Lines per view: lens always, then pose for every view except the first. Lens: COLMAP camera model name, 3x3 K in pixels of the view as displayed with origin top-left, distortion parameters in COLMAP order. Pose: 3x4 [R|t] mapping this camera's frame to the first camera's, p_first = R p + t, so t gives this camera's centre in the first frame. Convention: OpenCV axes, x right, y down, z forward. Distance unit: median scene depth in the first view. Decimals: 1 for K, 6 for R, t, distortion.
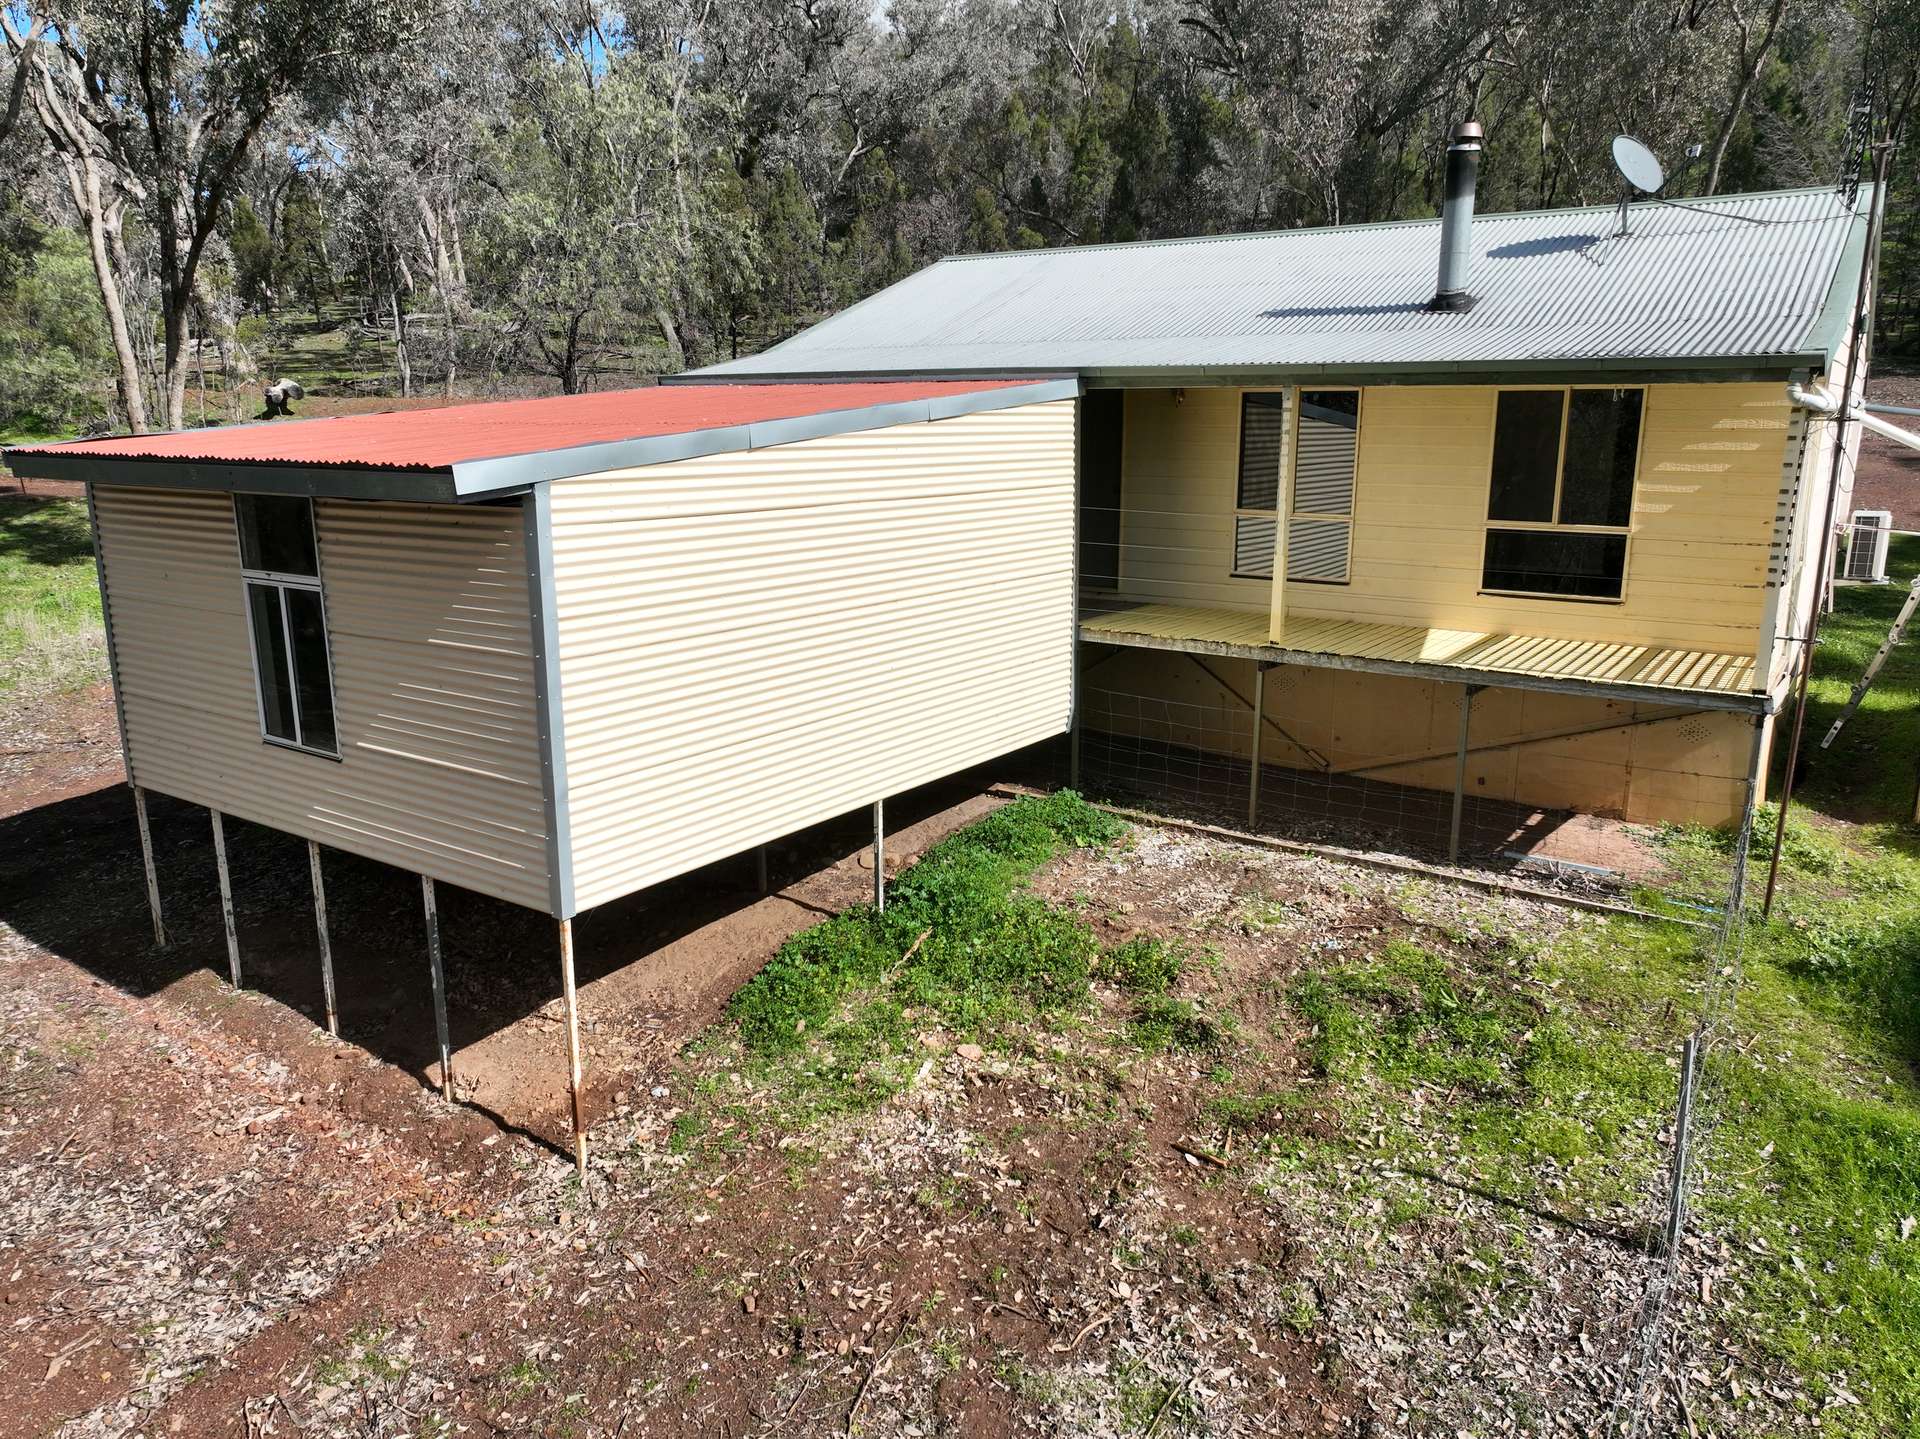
lens RADIAL K [[1354.2, 0, 964.5], [0, 1354.2, 716.0], [0, 0, 1]] dist [-0.001430, 0.020919]
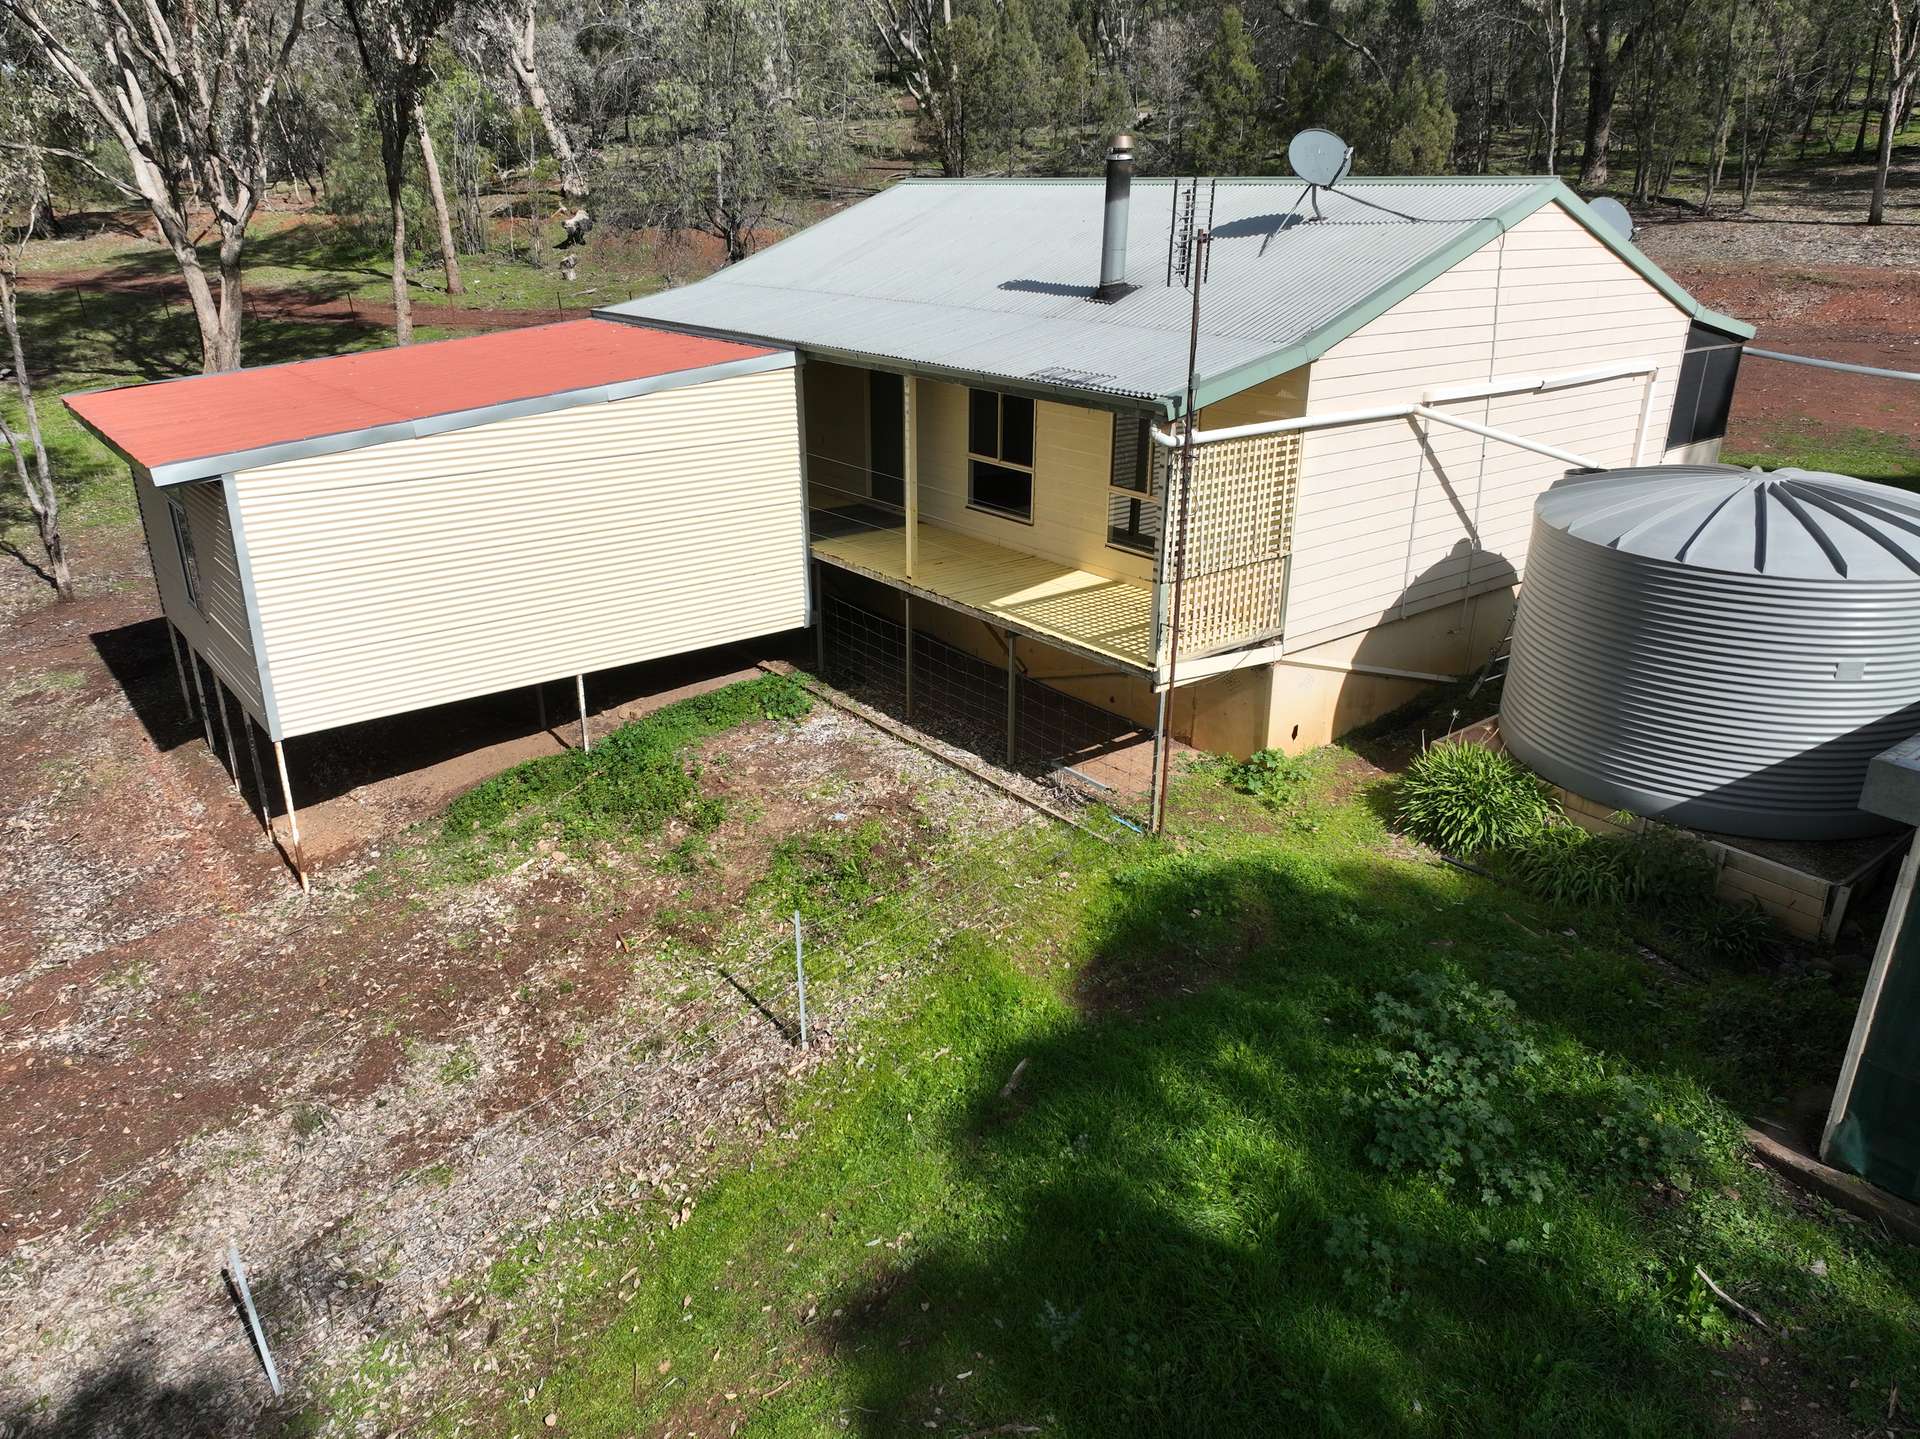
lens RADIAL K [[1354.2, 0, 964.5], [0, 1354.2, 716.0], [0, 0, 1]] dist [-0.001430, 0.020919]
pose [[0.957772, 0.108824, -0.266139, 0.687965], [-0.067746, 0.984960, 0.158946, -0.143530], [0.279433, -0.134204, 0.950740, -0.222413]]
